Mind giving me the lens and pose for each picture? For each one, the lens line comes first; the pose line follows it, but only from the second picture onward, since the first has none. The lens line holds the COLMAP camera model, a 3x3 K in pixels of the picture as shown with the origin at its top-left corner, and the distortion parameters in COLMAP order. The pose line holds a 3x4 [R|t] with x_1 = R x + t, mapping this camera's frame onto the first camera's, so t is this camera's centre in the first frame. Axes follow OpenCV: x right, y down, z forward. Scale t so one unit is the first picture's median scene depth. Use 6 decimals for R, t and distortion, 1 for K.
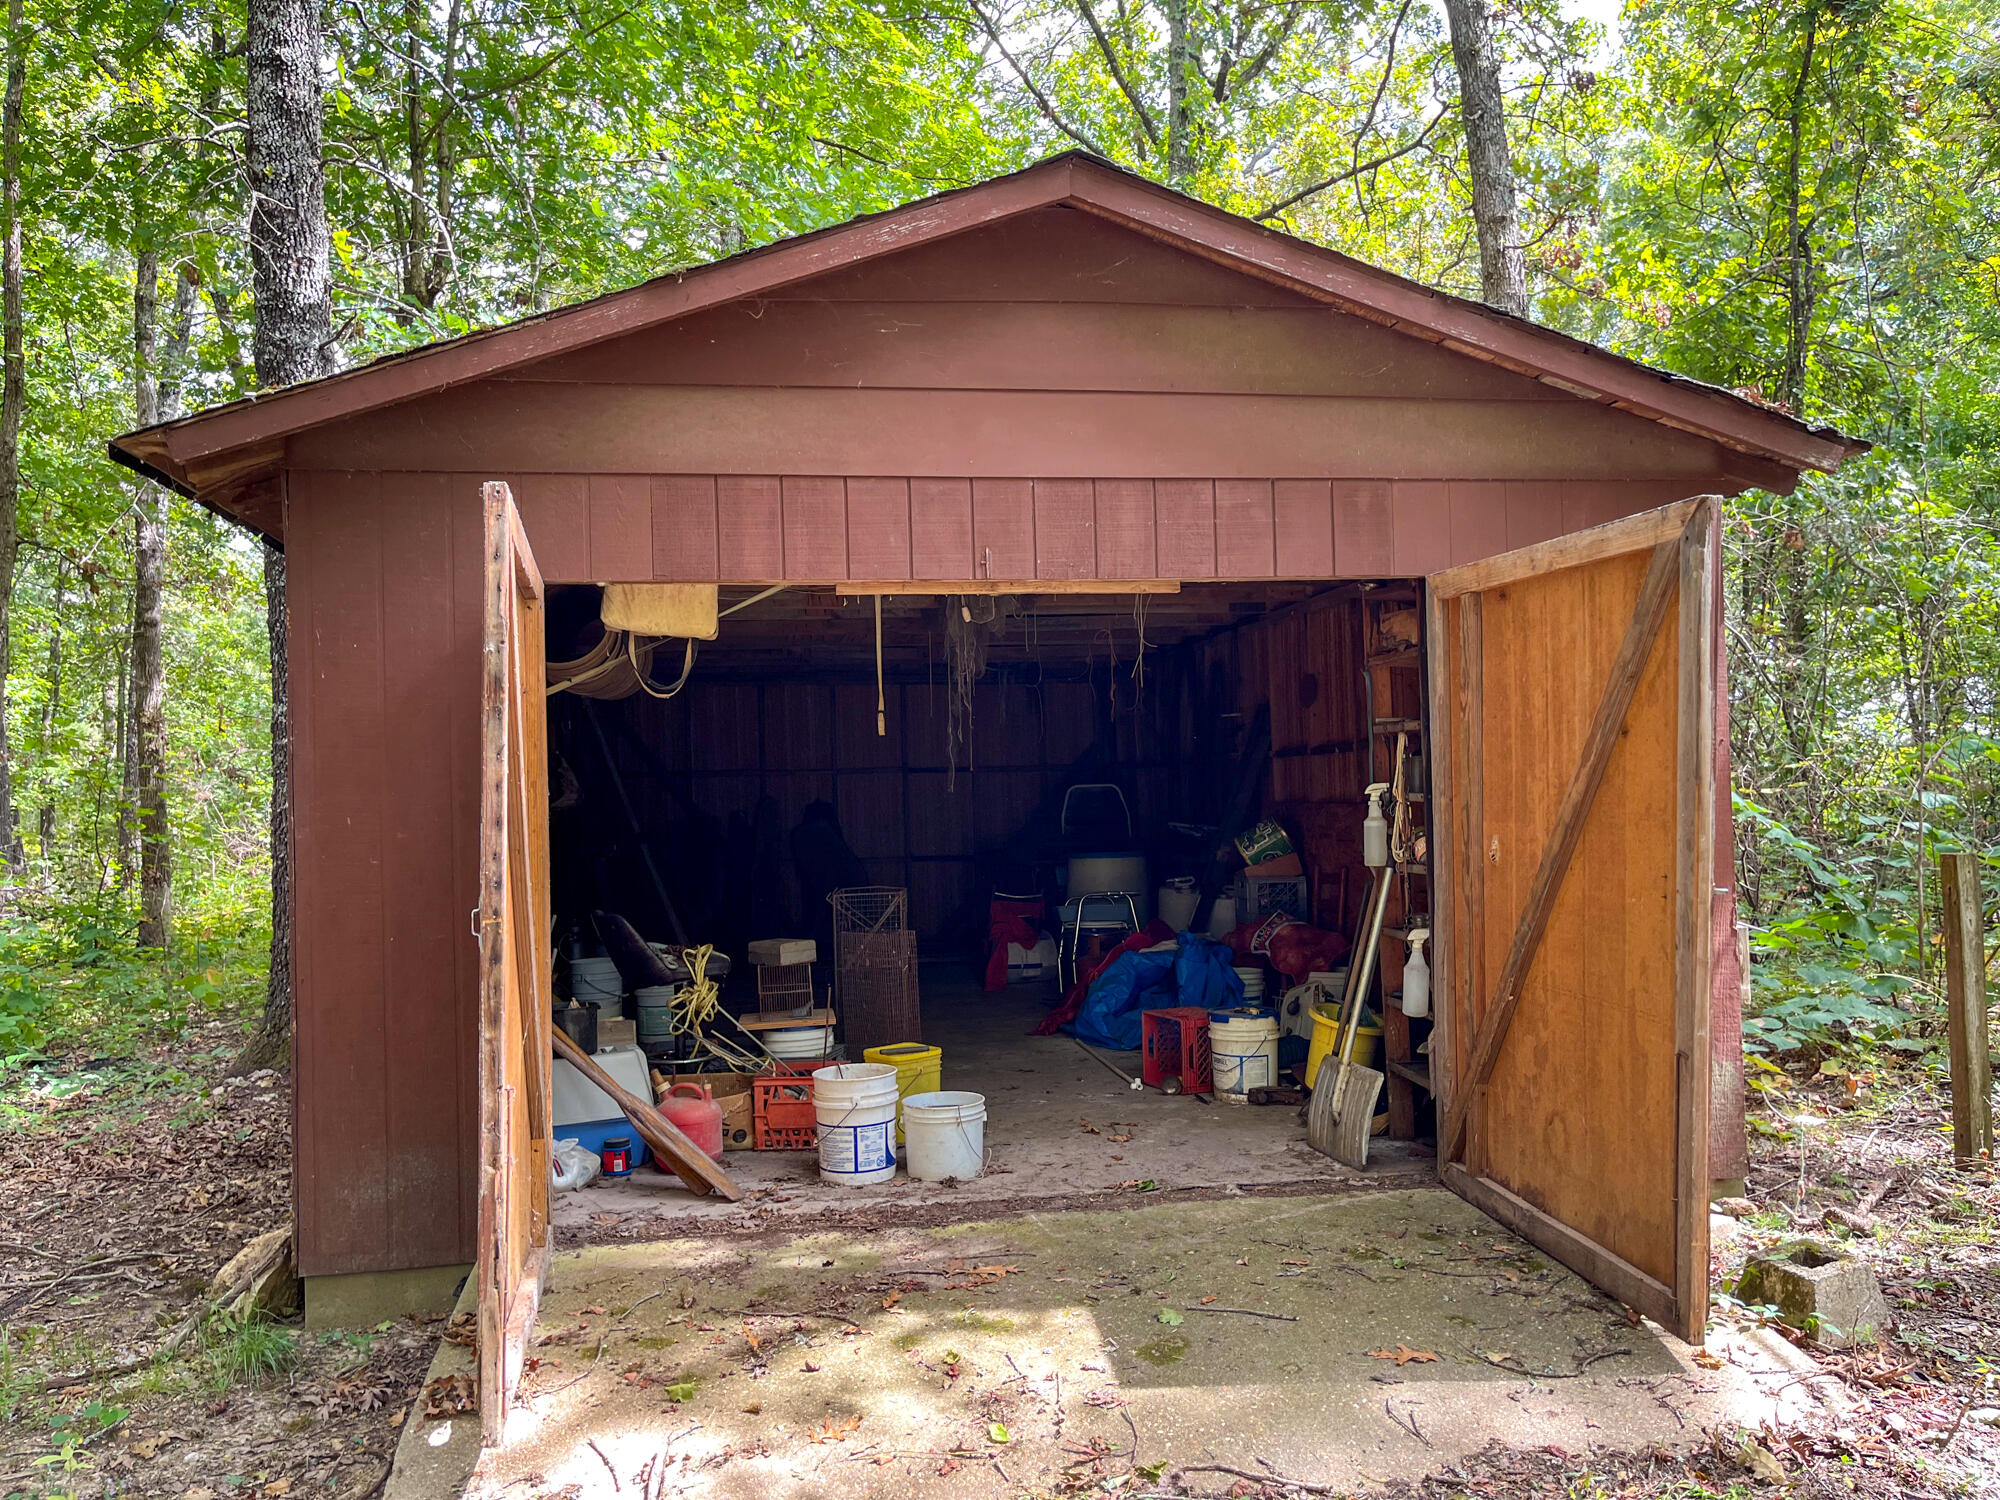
lens RADIAL K [[1496.2, 0, 996.0], [0, 1496.2, 751.3], [0, 0, 1]] dist [0.035970, -0.046314]
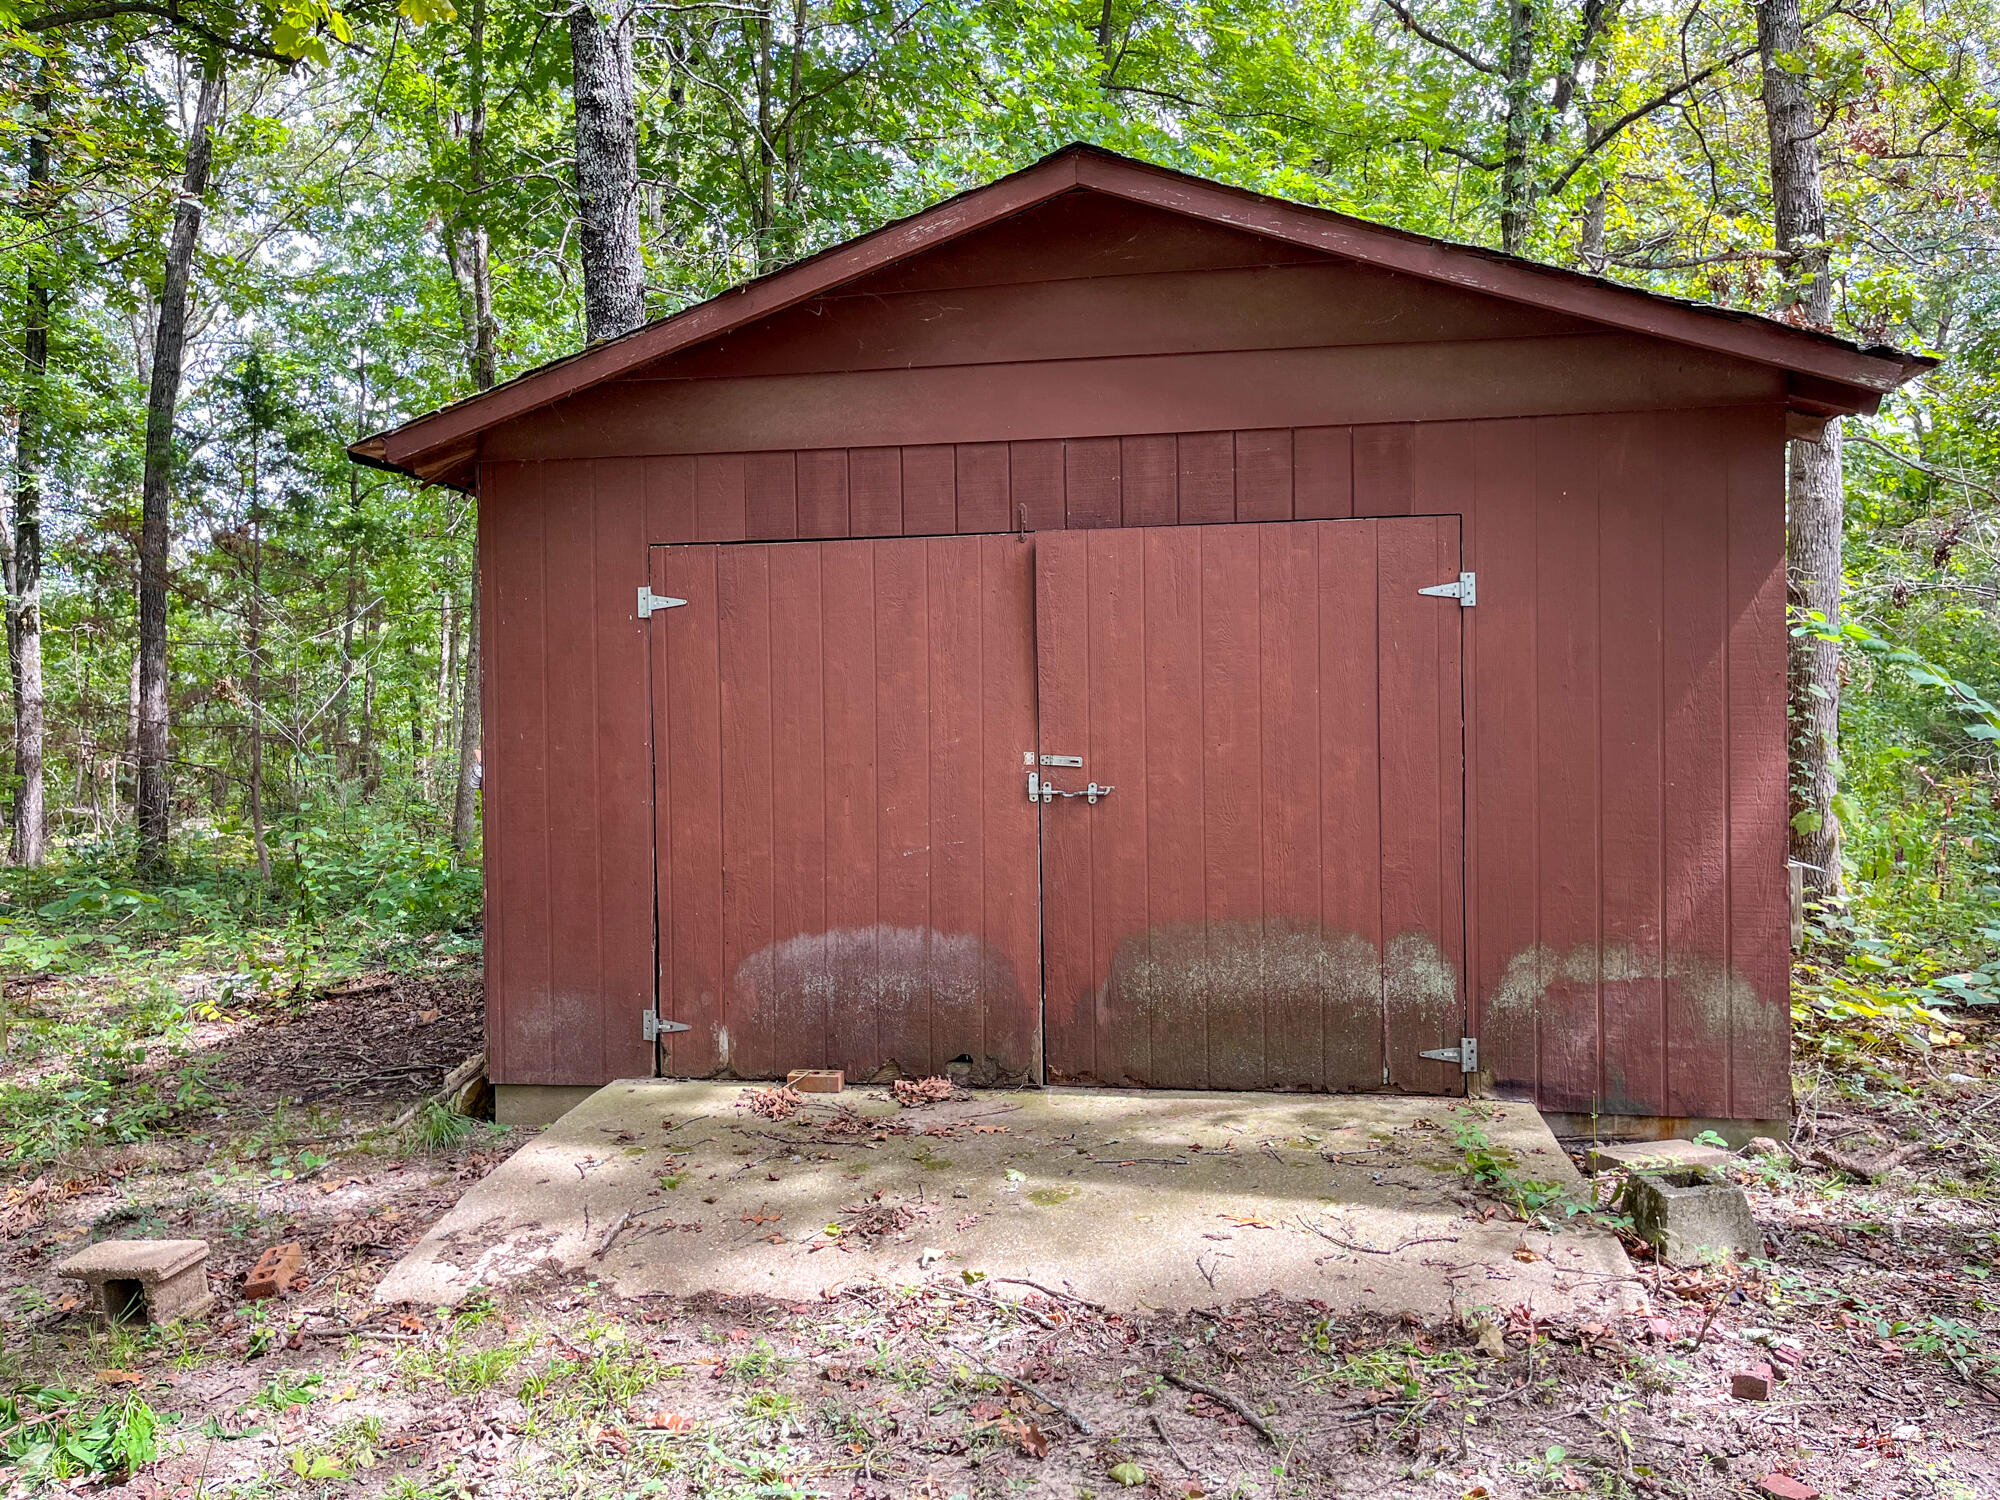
lens RADIAL K [[1496.2, 0, 1004.5], [0, 1496.2, 743.6], [0, 0, 1]] dist [0.035970, -0.046314]
pose [[0.951671, 0.015085, -0.306749, 0.333524], [-0.002560, 0.999148, 0.041190, -0.001259], [0.307109, -0.038414, 0.950899, -0.086566]]
